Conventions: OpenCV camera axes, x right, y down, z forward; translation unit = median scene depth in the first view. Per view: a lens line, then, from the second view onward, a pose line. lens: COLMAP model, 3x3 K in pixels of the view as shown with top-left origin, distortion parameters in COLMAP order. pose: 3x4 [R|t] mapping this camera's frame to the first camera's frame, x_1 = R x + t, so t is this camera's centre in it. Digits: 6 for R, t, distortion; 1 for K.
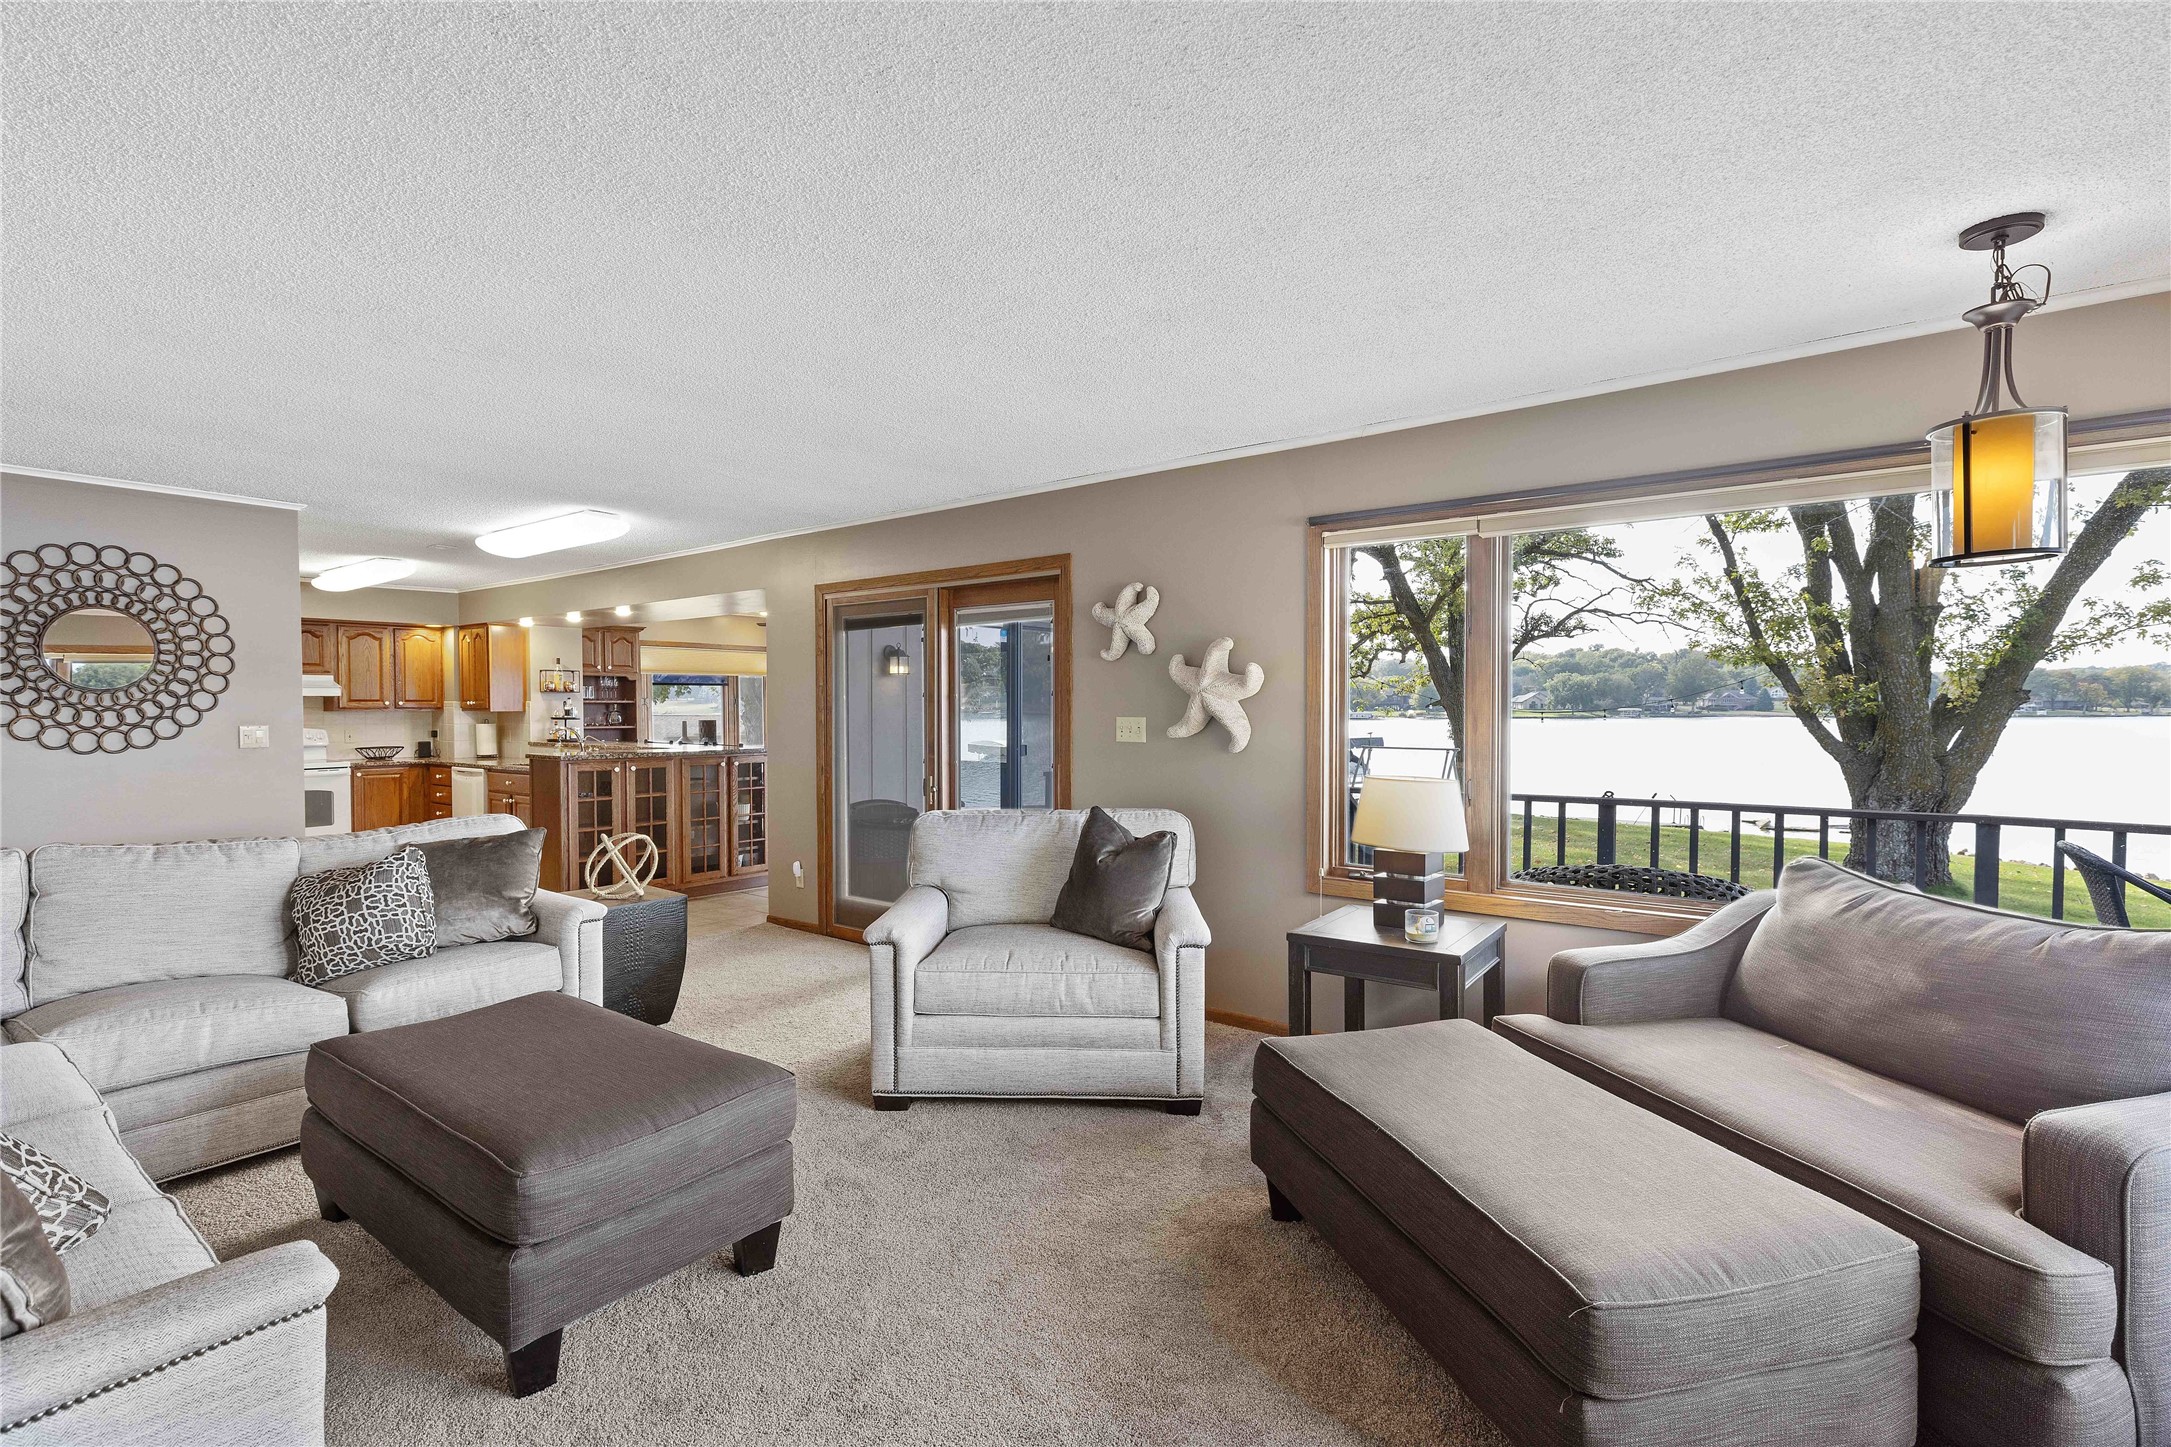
lens RADIAL K [[992.5, 0, 1081.6], [0, 992.5, 731.3], [0, 0, 1]] dist [0.001291, 0.000205]
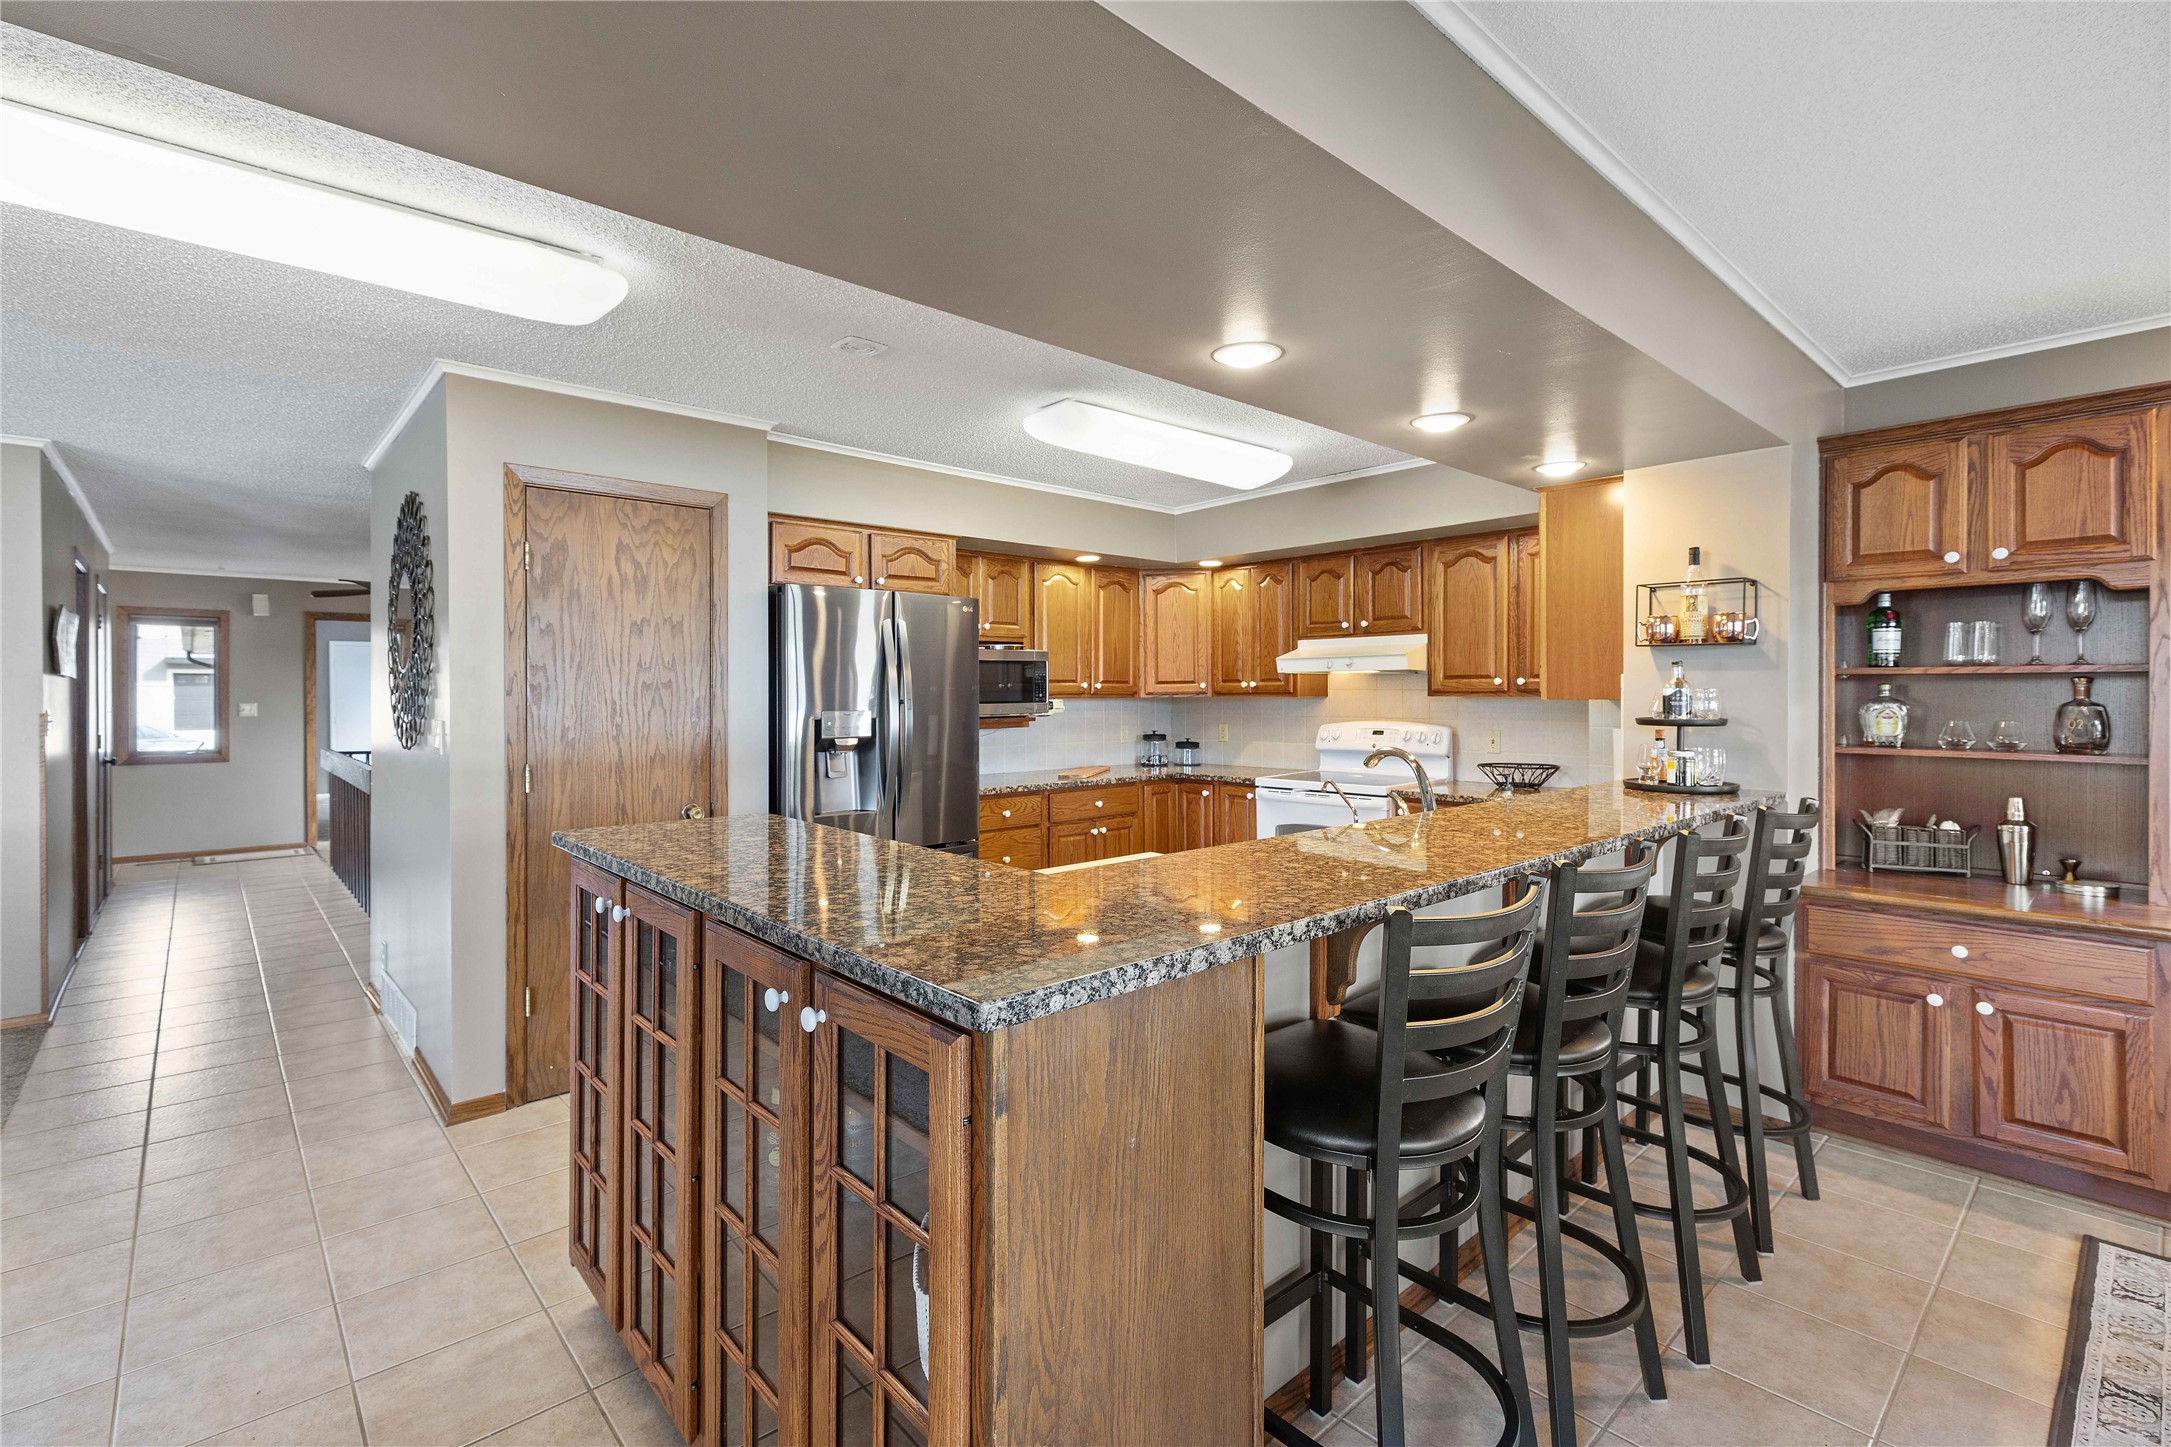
lens RADIAL K [[992.5, 0, 1083.4], [0, 992.5, 707.2], [0, 0, 1]] dist [0.001291, 0.000205]
pose [[-0.201351, 0.017682, -0.979359, -0.144435], [-0.022743, 0.999483, 0.022721, -0.021169], [0.979255, 0.026848, -0.200845, 0.871283]]
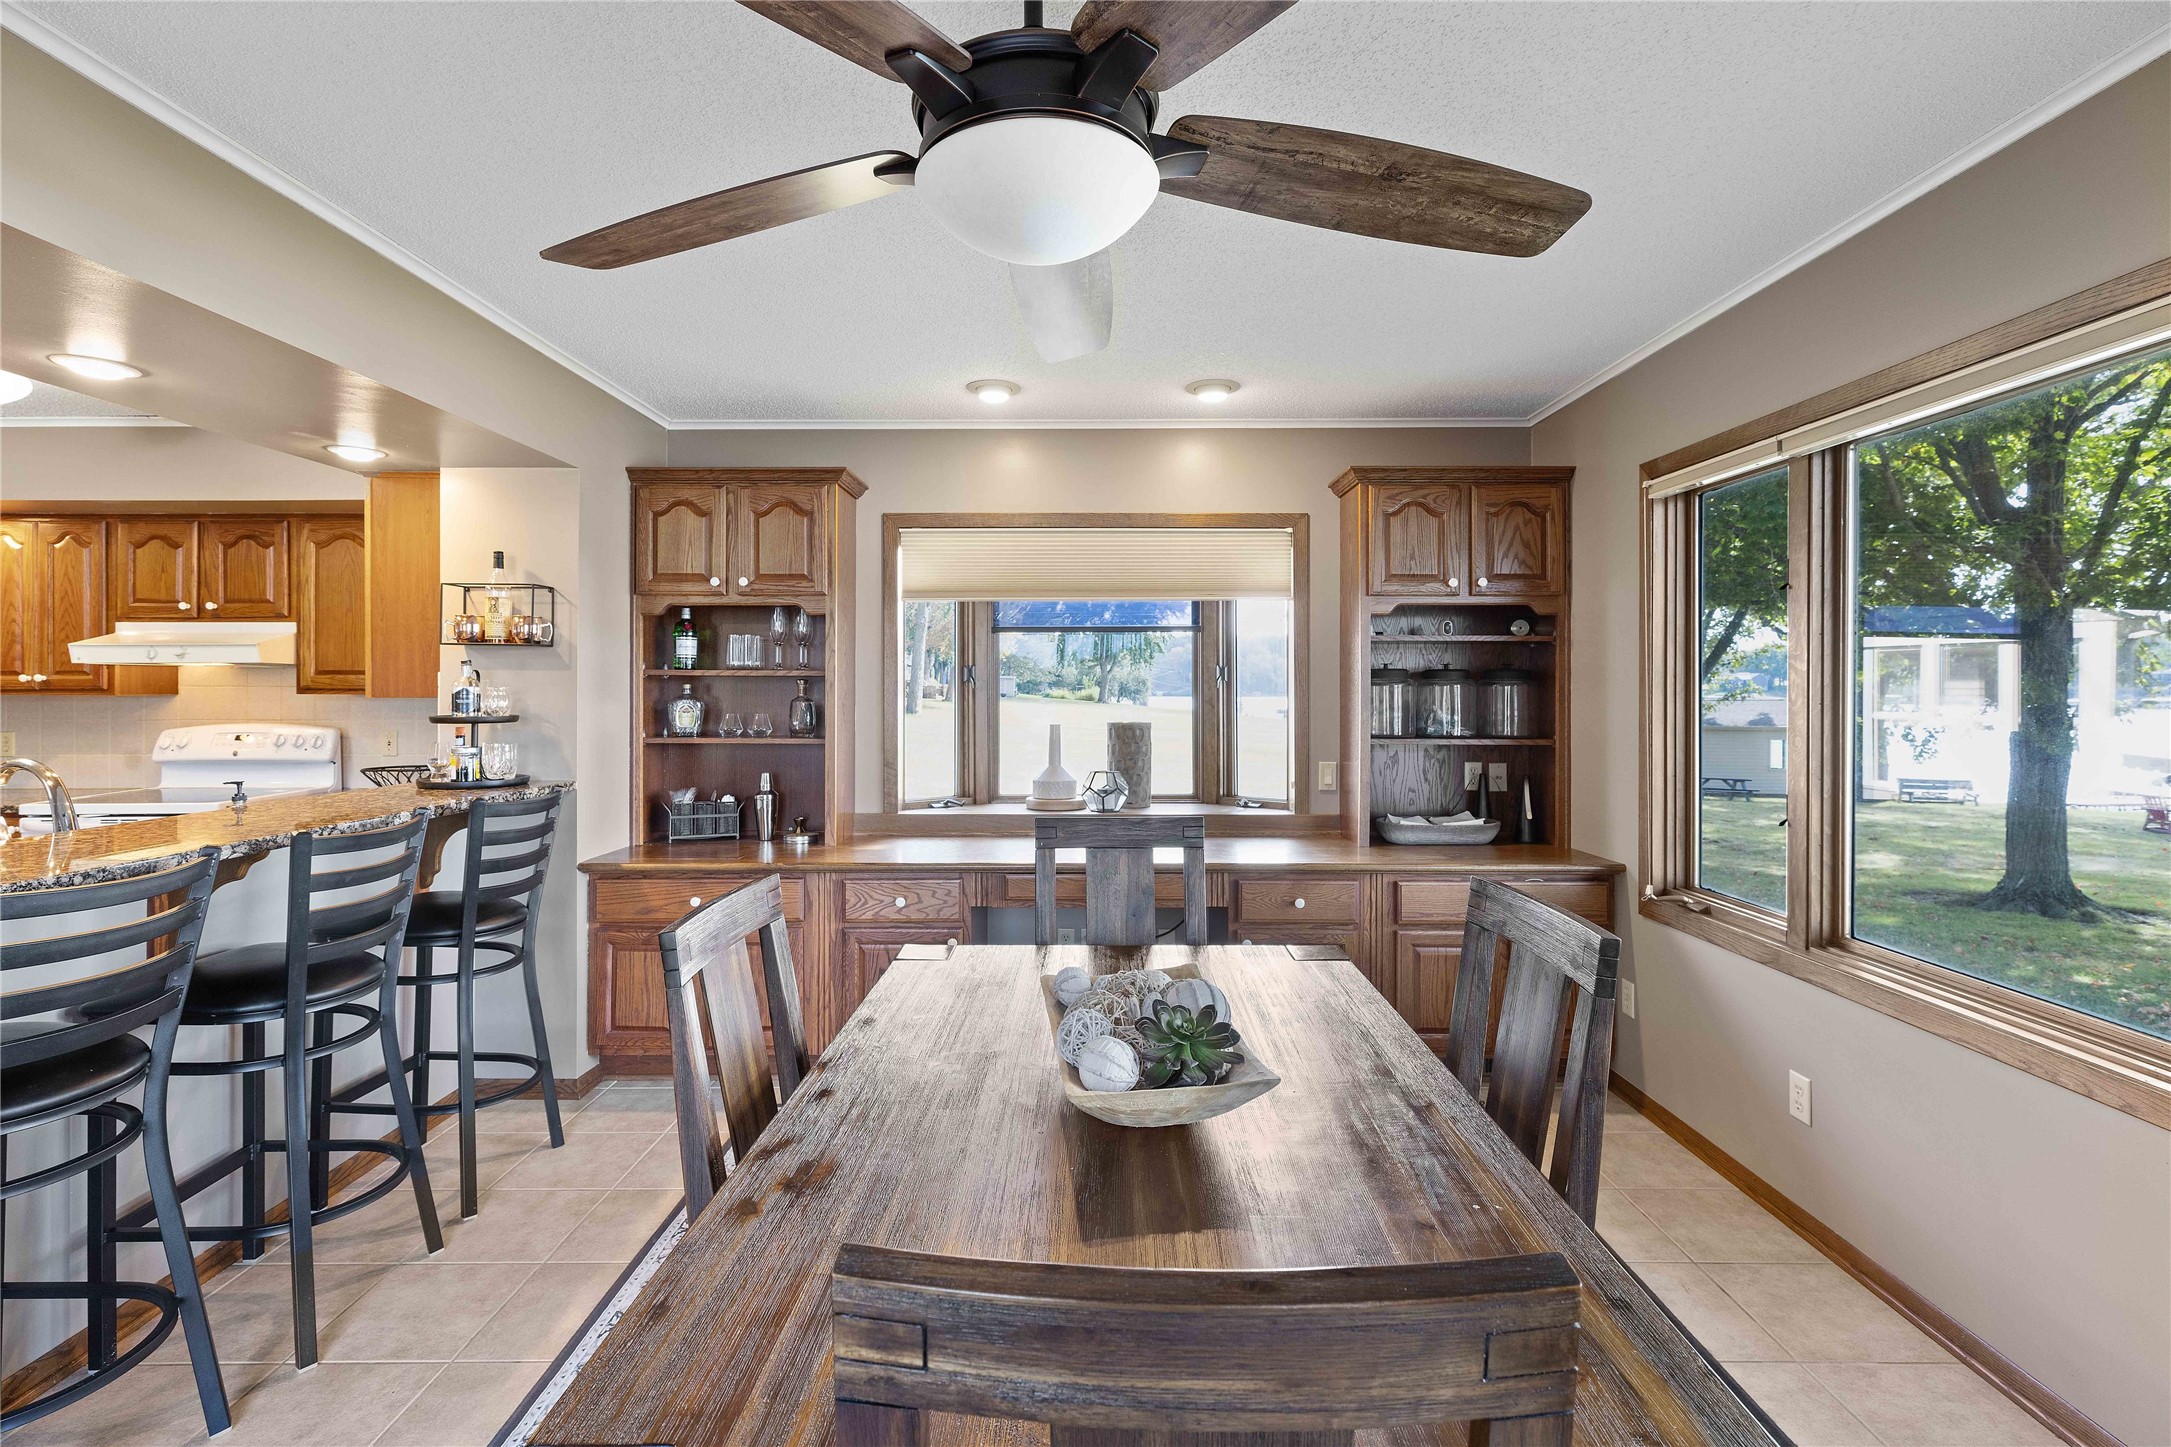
lens RADIAL K [[992.5, 0, 1127.3], [0, 992.5, 691.5], [0, 0, 1]] dist [0.001291, 0.000205]
pose [[0.602016, 0.006001, -0.798462, -0.099865], [-0.023407, 0.999675, -0.010135, -0.024688], [0.798141, 0.024791, 0.601960, 0.976635]]
